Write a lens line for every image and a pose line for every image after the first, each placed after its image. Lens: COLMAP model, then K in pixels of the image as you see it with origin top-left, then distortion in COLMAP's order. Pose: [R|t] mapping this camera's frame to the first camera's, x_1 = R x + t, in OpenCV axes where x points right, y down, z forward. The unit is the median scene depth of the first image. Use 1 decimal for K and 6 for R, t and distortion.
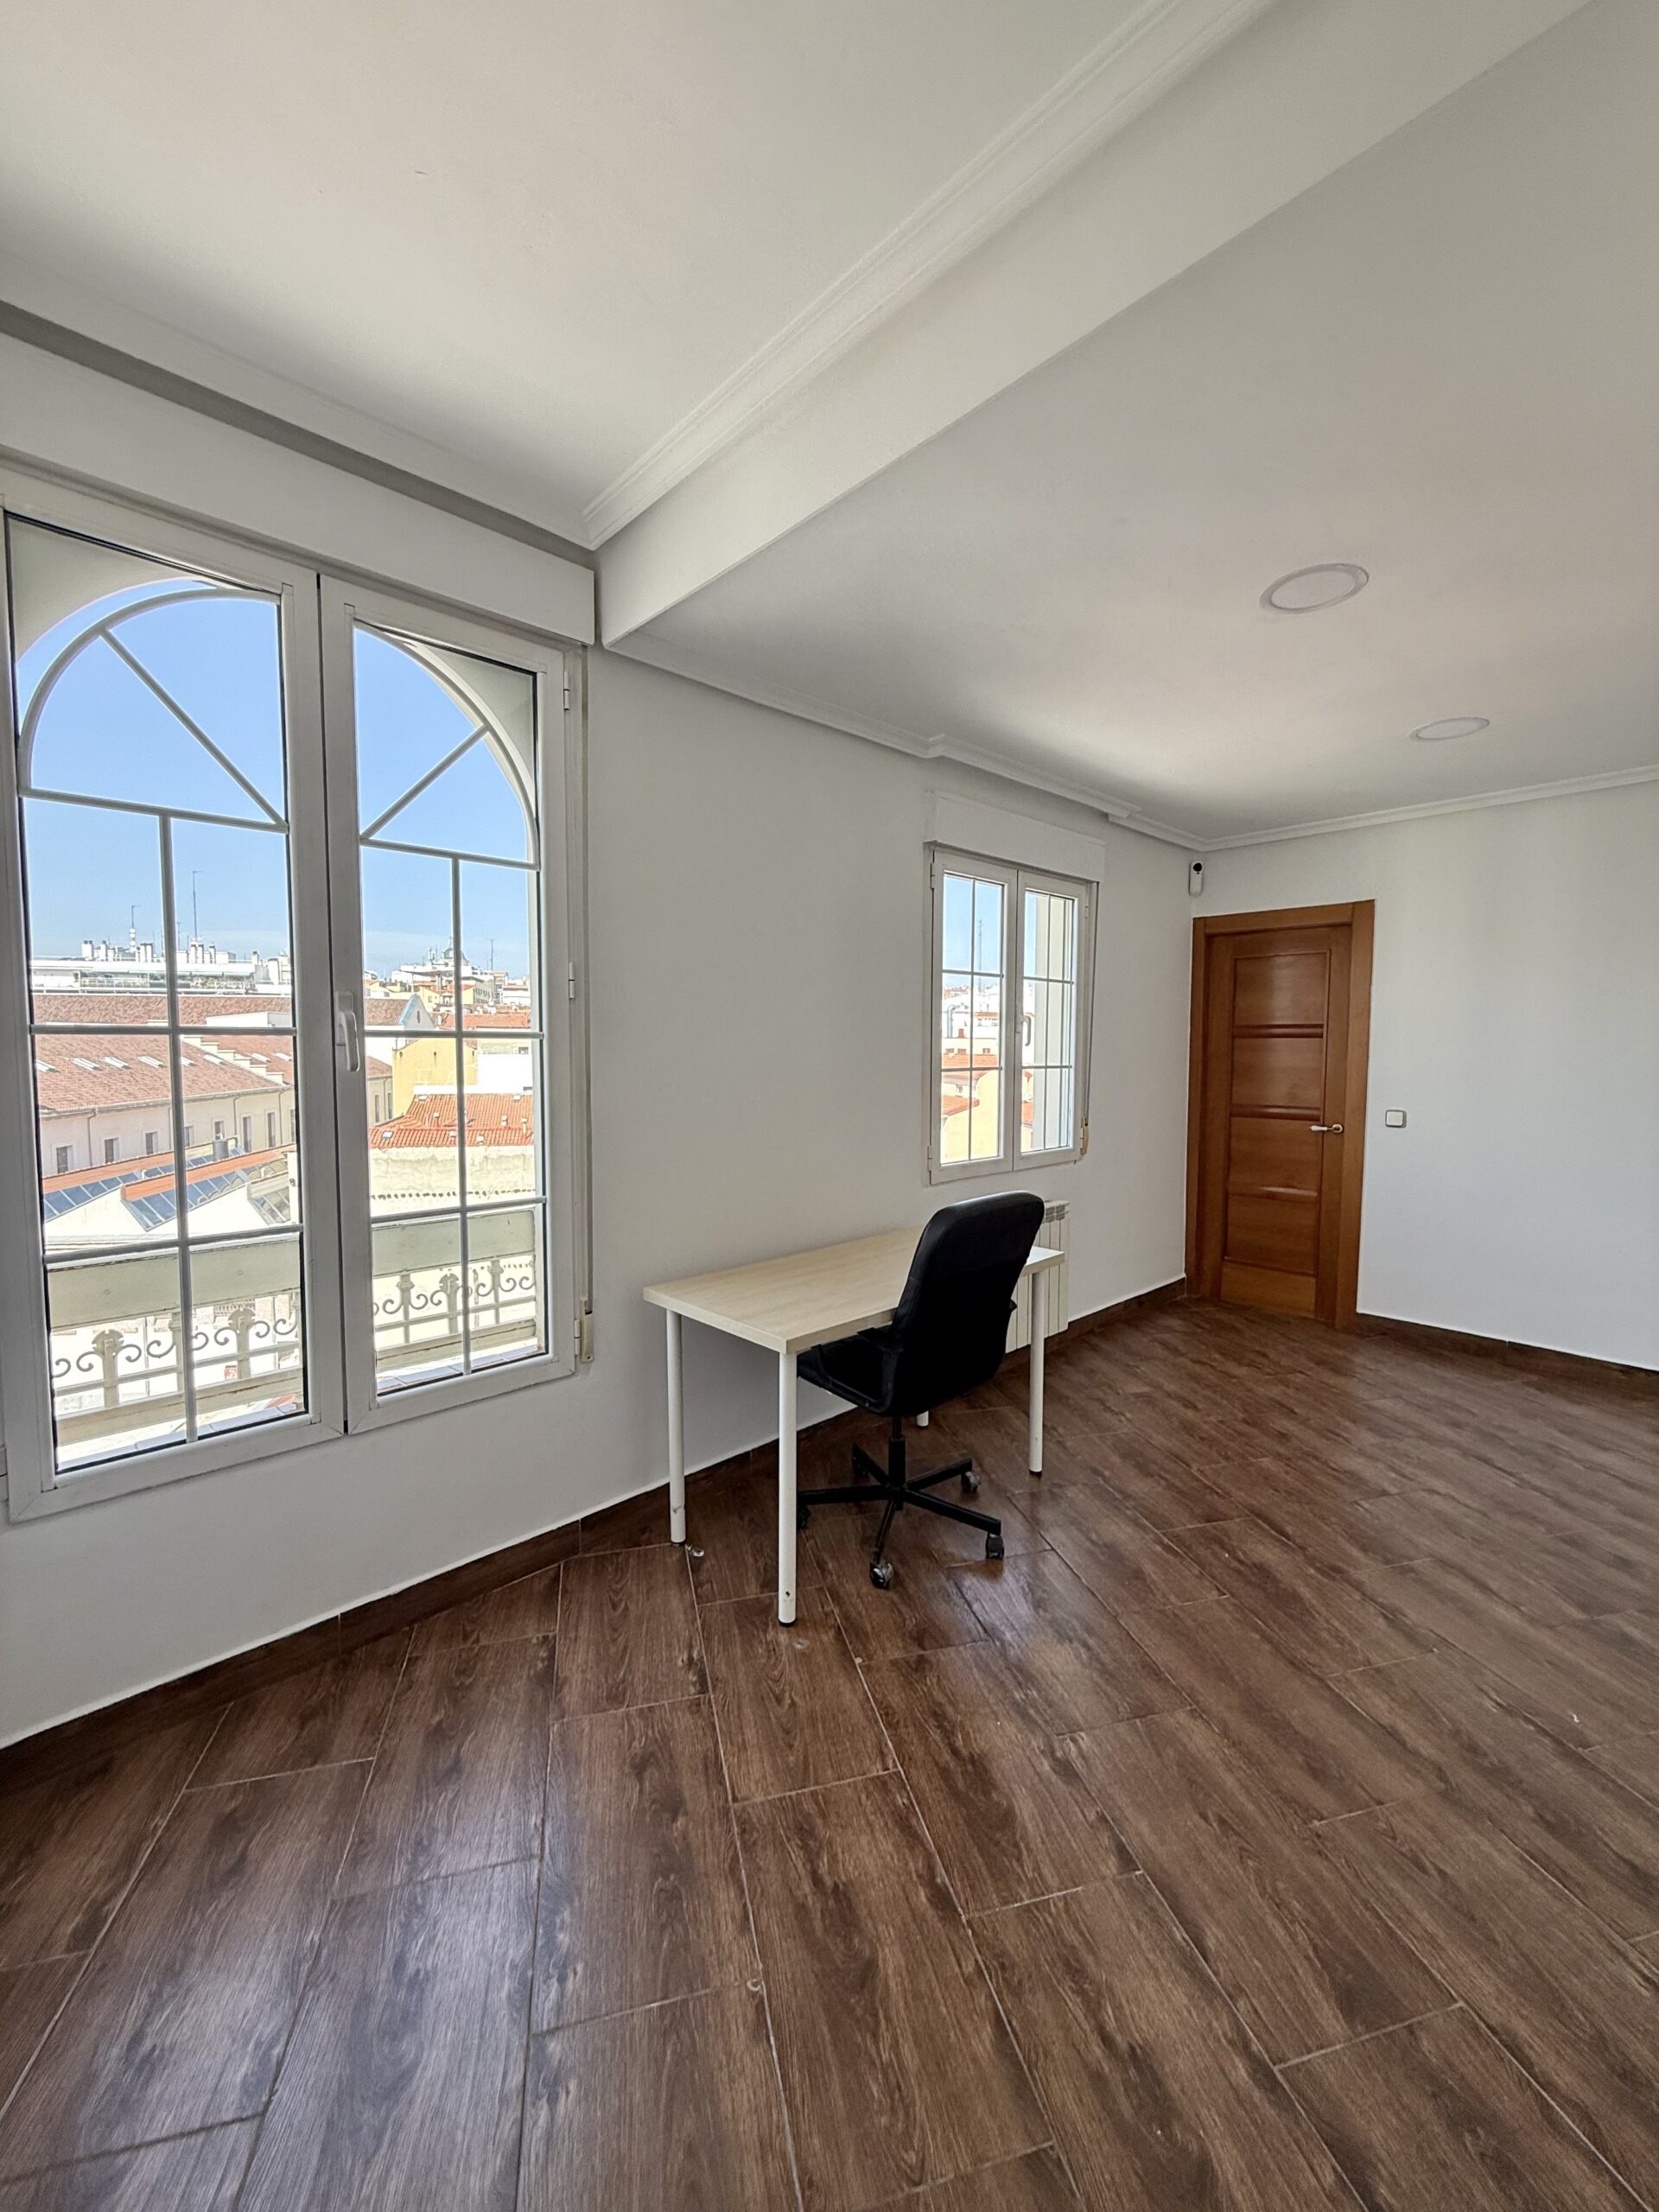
lens RADIAL K [[877.3, 0, 829.1], [0, 877.3, 1104.6], [0, 0, 1]] dist [-0.002441, 0.000448]
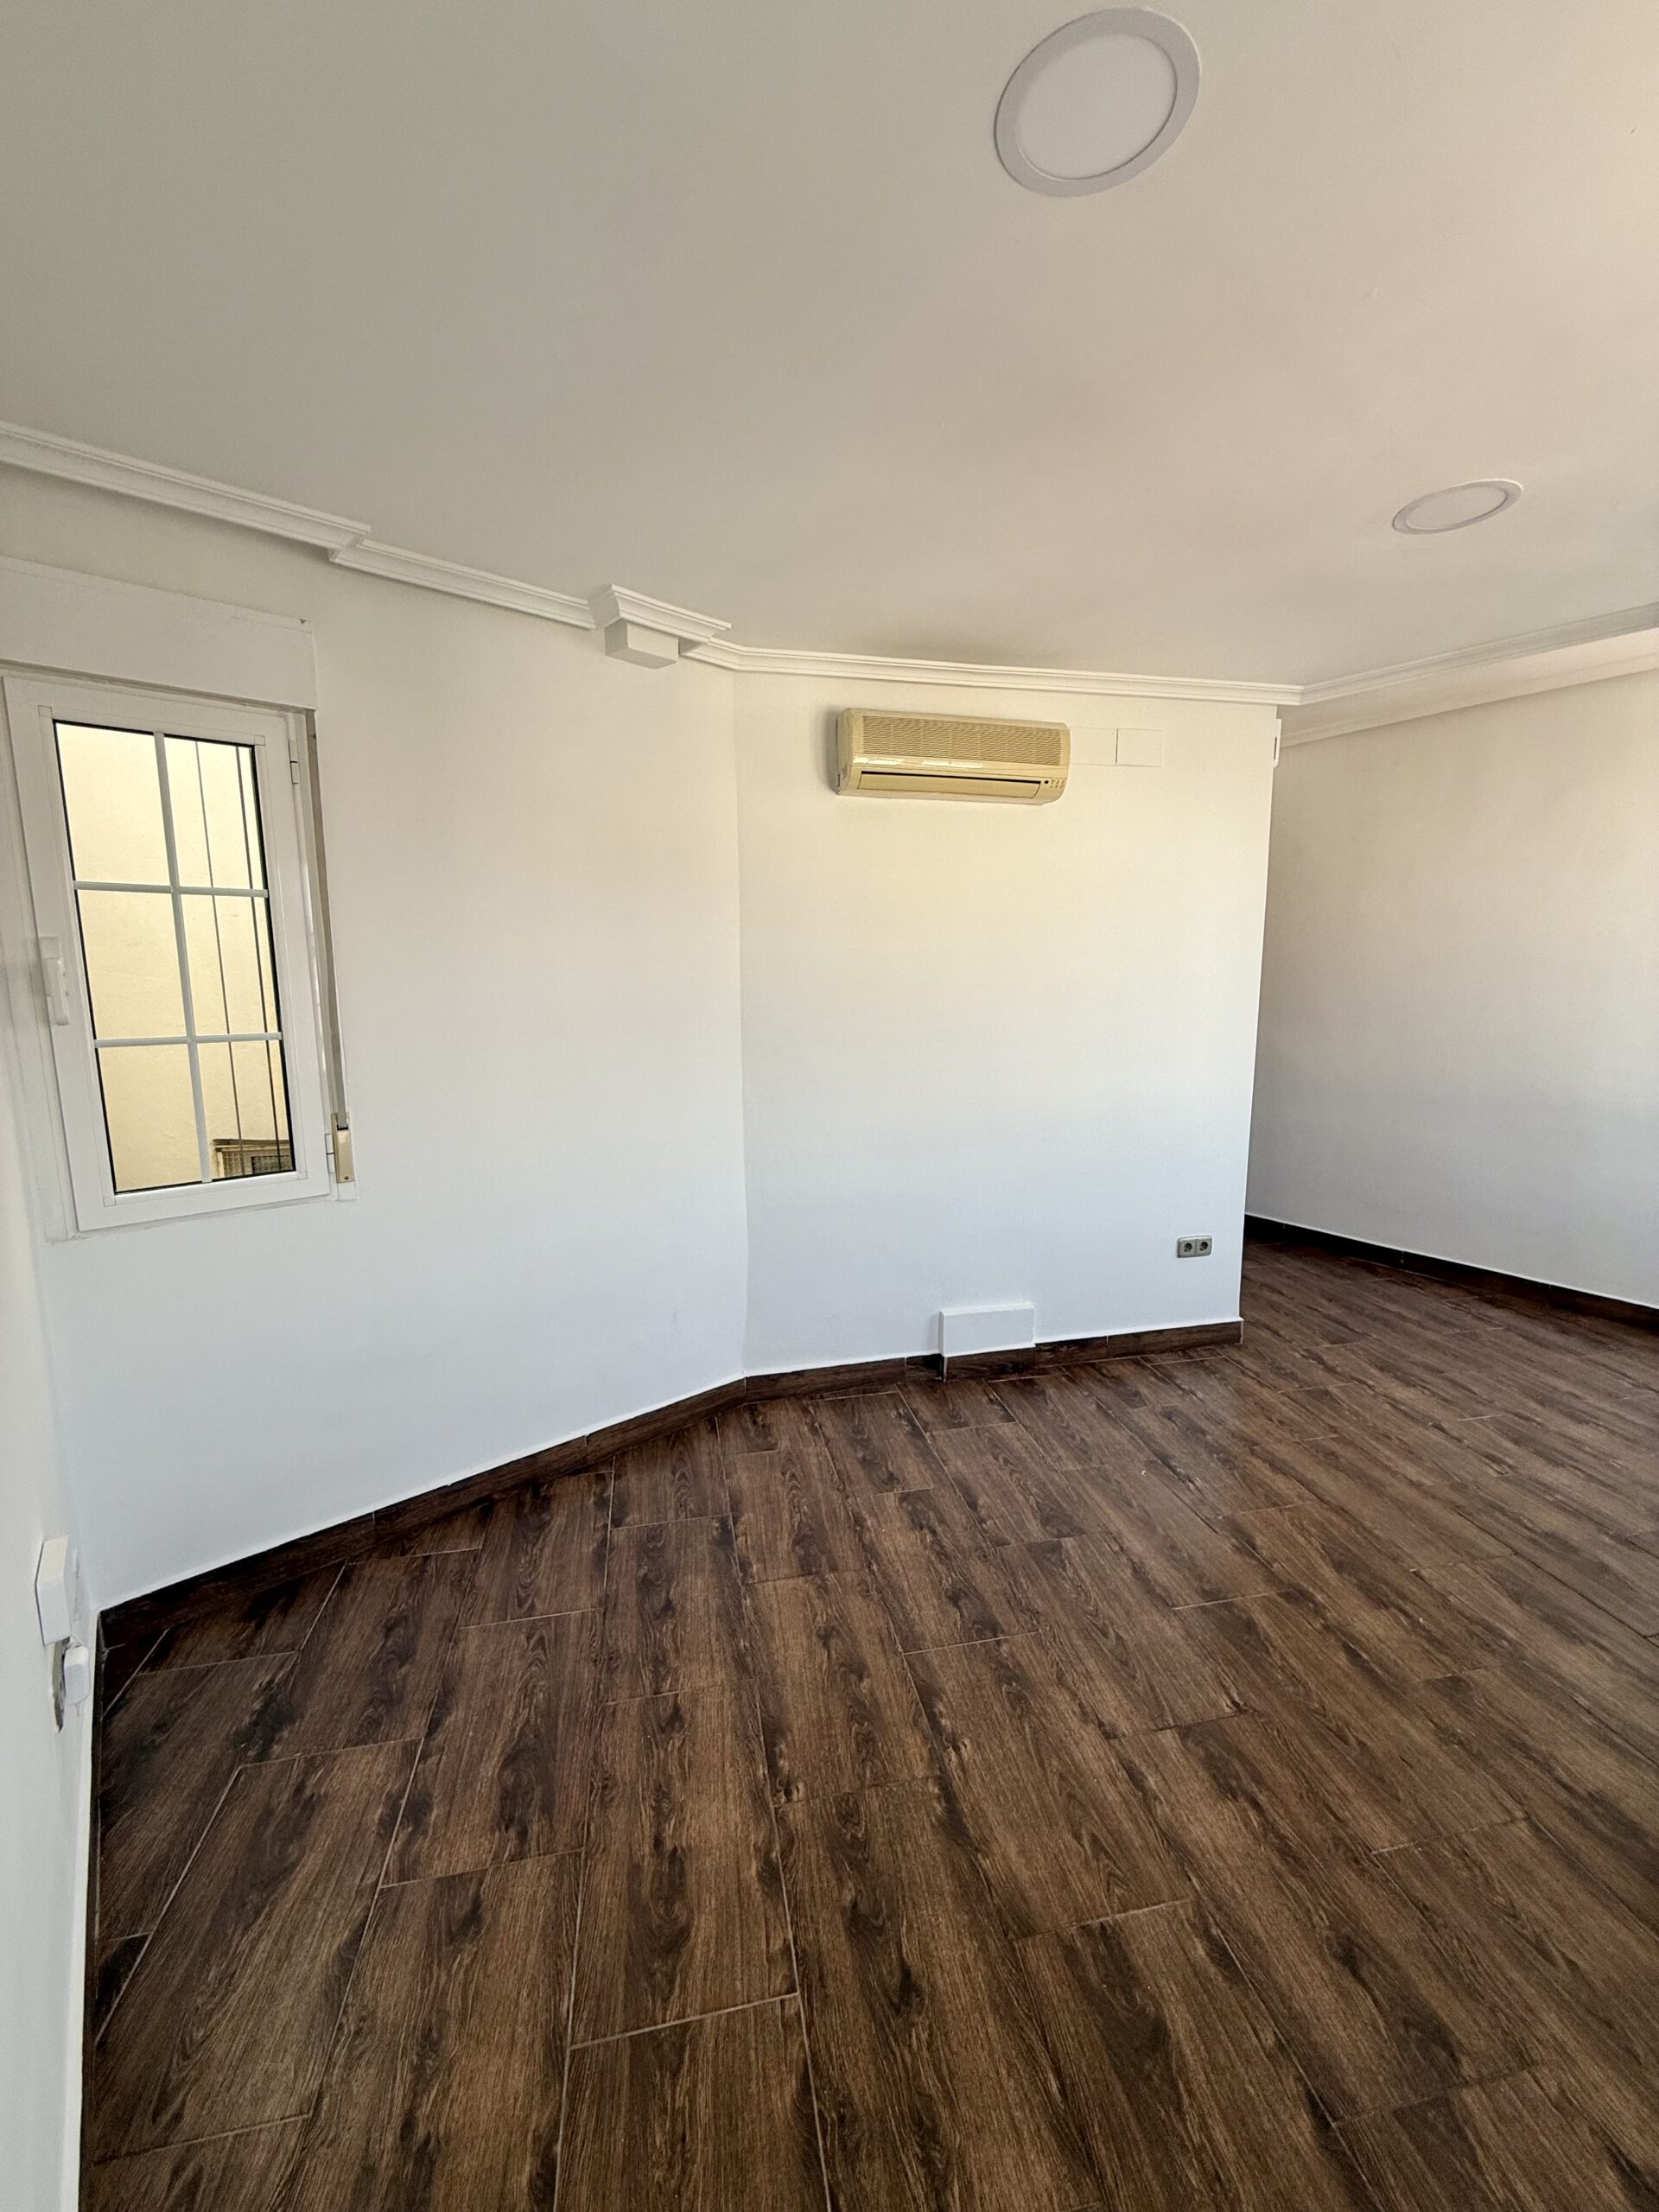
lens RADIAL K [[877.3, 0, 834.6], [0, 877.3, 1101.4], [0, 0, 1]] dist [-0.002441, 0.000448]
pose [[-0.998425, -0.001422, 0.056086, 1.132646], [0.010703, 0.976490, 0.215295, -0.186893], [-0.055074, 0.215556, -0.974937, 2.036720]]
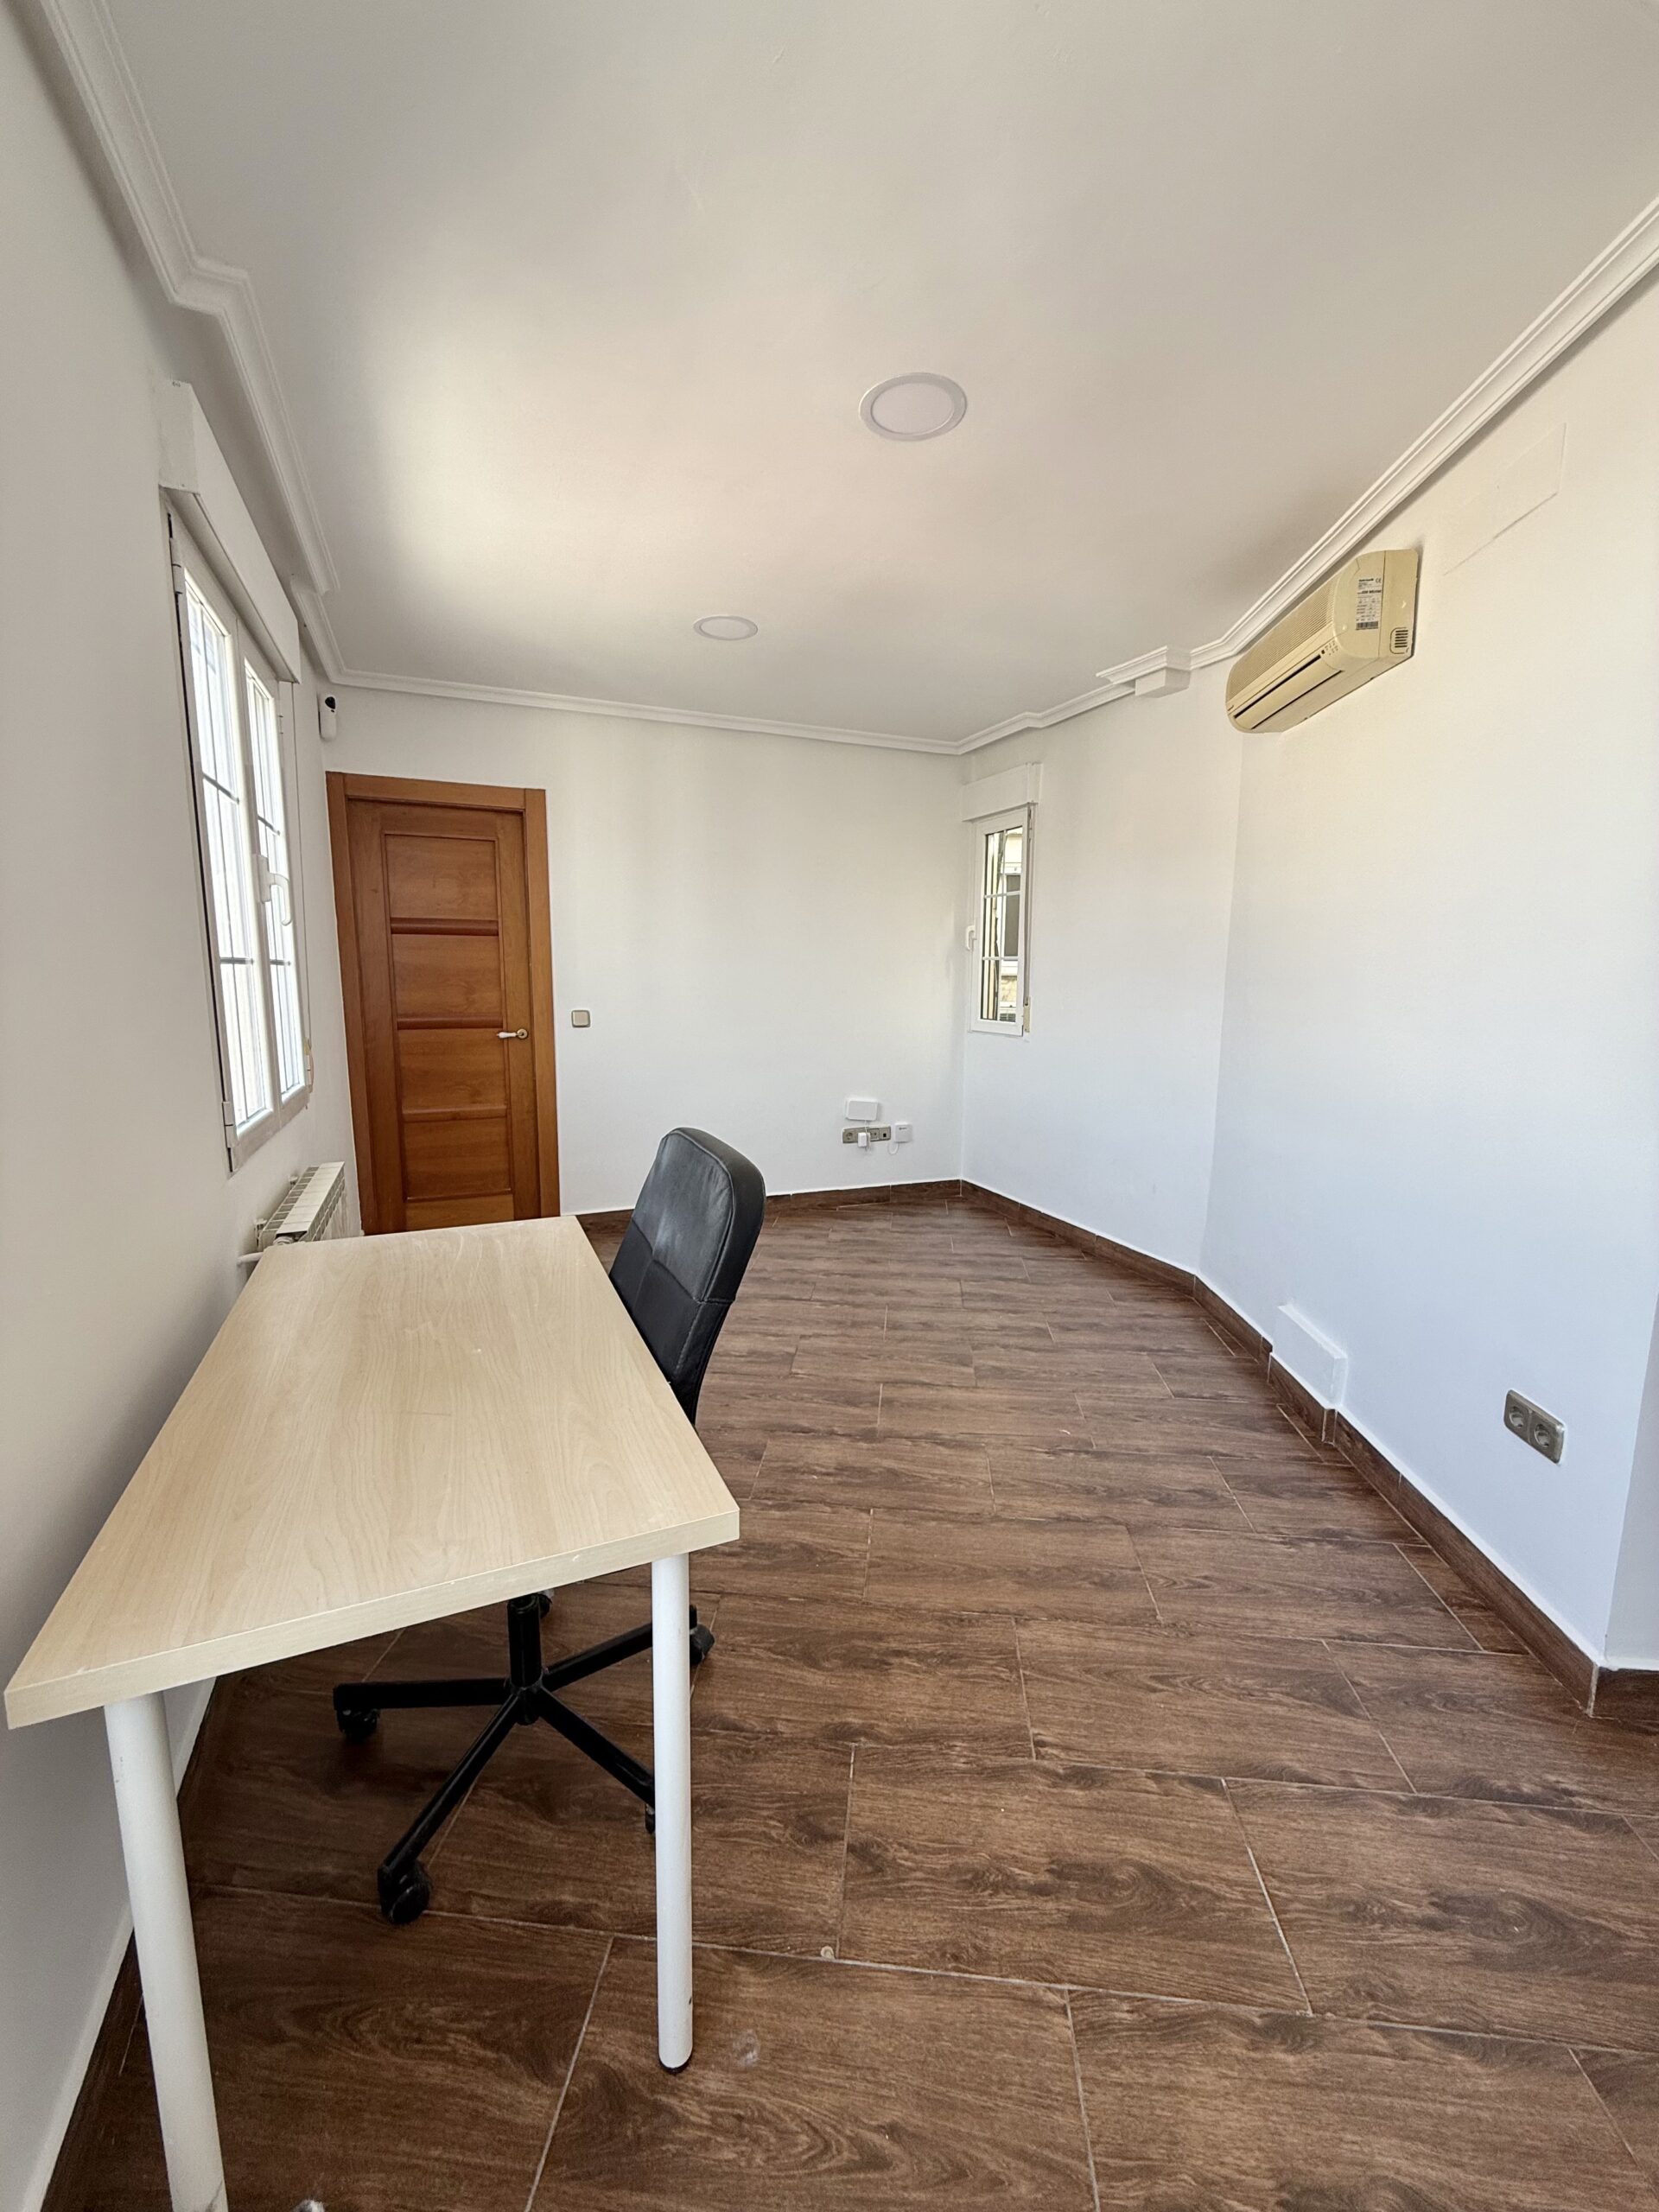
lens RADIAL K [[877.3, 0, 822.9], [0, 877.3, 1105.8], [0, 0, 1]] dist [-0.002441, 0.000448]
pose [[0.348503, -0.140340, 0.926742, -0.413648], [0.057583, 0.990066, 0.128275, 0.003575], [-0.935537, 0.008660, 0.353122, 0.768315]]
